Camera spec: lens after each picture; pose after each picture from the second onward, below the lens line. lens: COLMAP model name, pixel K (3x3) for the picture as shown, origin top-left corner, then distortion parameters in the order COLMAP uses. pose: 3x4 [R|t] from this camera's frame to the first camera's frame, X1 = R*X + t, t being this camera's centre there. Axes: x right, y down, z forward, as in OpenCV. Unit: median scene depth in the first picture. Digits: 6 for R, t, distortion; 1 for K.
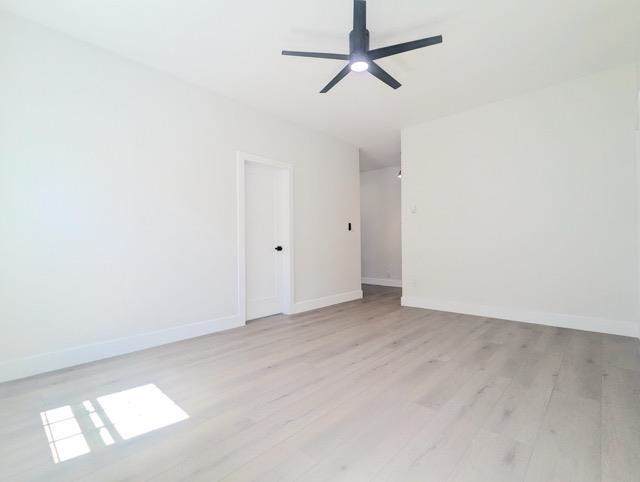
lens RADIAL K [[303.4, 0, 322.0], [0, 303.4, 240.8], [0, 0, 1]] dist [0.002212, 0.000386]
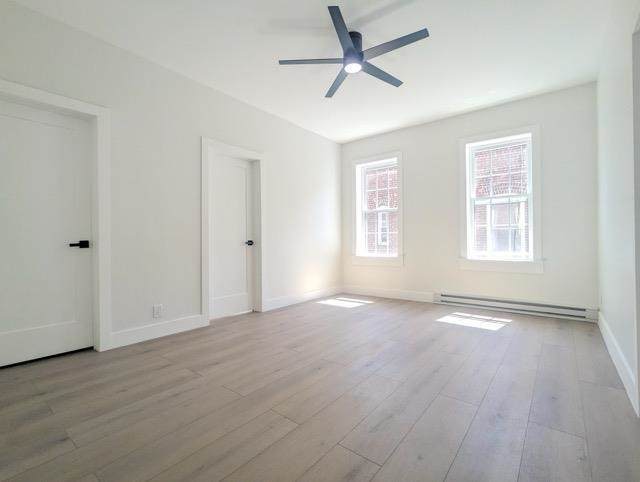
lens RADIAL K [[303.4, 0, 322.0], [0, 303.4, 240.8], [0, 0, 1]] dist [0.002212, 0.000386]
pose [[-0.996473, 0.018798, -0.081783, 0.261913], [0.020097, 0.999684, -0.015098, 0.028973], [0.081474, -0.016689, -0.996536, 1.651468]]
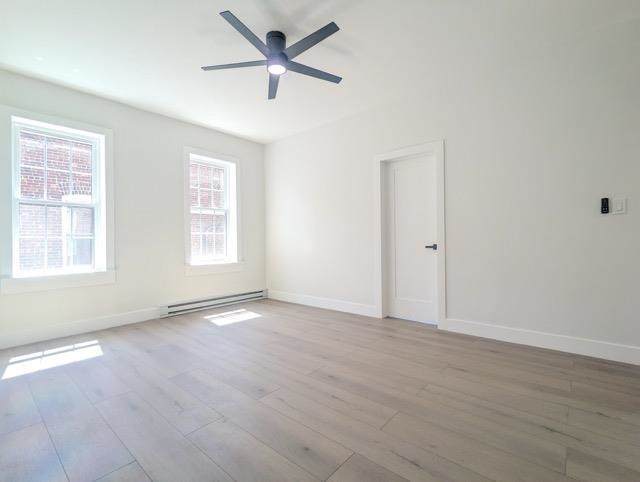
lens RADIAL K [[303.4, 0, 322.0], [0, 303.4, 240.8], [0, 0, 1]] dist [0.002212, 0.000386]
pose [[0.038813, 0.013930, -0.999149, 0.930739], [0.024592, 0.999587, 0.014892, -0.015068], [0.998944, -0.025149, 0.038455, 0.893089]]
